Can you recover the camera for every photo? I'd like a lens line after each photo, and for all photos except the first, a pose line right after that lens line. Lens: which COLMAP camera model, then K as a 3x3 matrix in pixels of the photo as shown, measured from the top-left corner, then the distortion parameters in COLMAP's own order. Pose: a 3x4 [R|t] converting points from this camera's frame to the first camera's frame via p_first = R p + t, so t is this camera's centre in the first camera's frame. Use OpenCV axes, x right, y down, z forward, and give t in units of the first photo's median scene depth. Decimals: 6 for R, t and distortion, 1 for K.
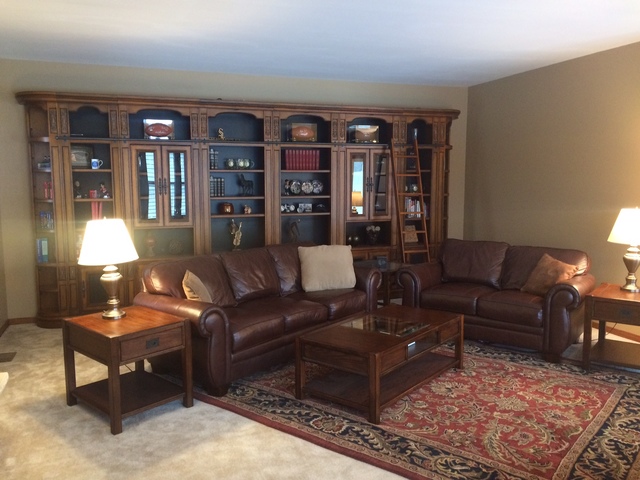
lens RADIAL K [[545.5, 0, 323.3], [0, 545.5, 238.2], [0, 0, 1]] dist [0.071397, -0.073574]
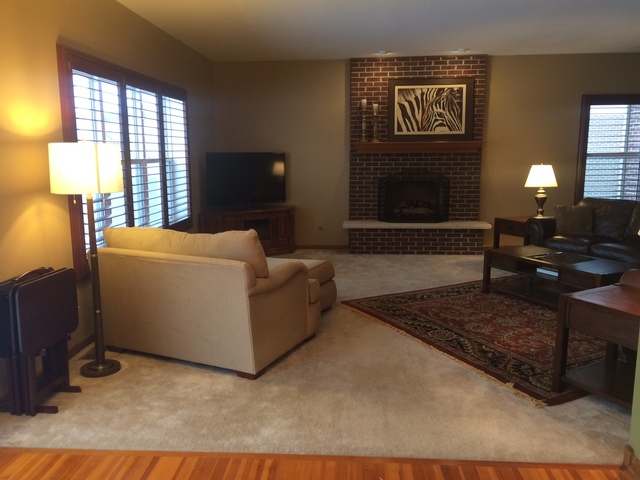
lens RADIAL K [[545.5, 0, 318.6], [0, 545.5, 240.4], [0, 0, 1]] dist [0.071397, -0.073574]
pose [[-0.399077, 0.156143, -0.903525, 1.366046], [-0.098067, 0.972473, 0.211374, -0.085505], [0.911658, 0.172961, -0.372779, 0.888633]]
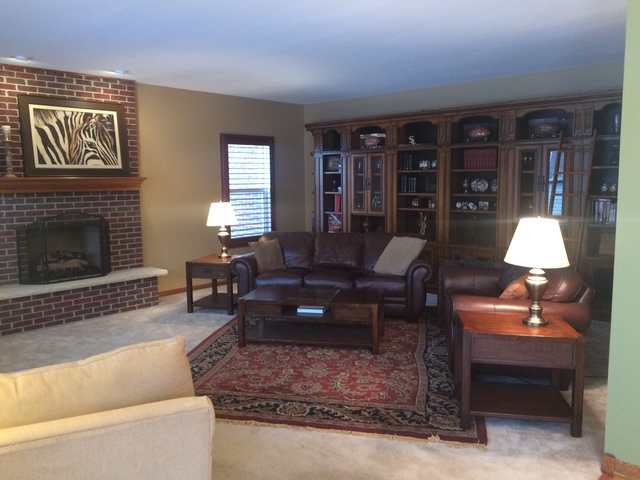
lens RADIAL K [[545.5, 0, 319.7], [0, 545.5, 239.9], [0, 0, 1]] dist [0.071397, -0.073574]
pose [[0.460803, 0.100577, -0.881785, 1.137231], [-0.093611, 0.993524, 0.064403, -0.045436], [0.882552, 0.052867, 0.467234, 0.384721]]
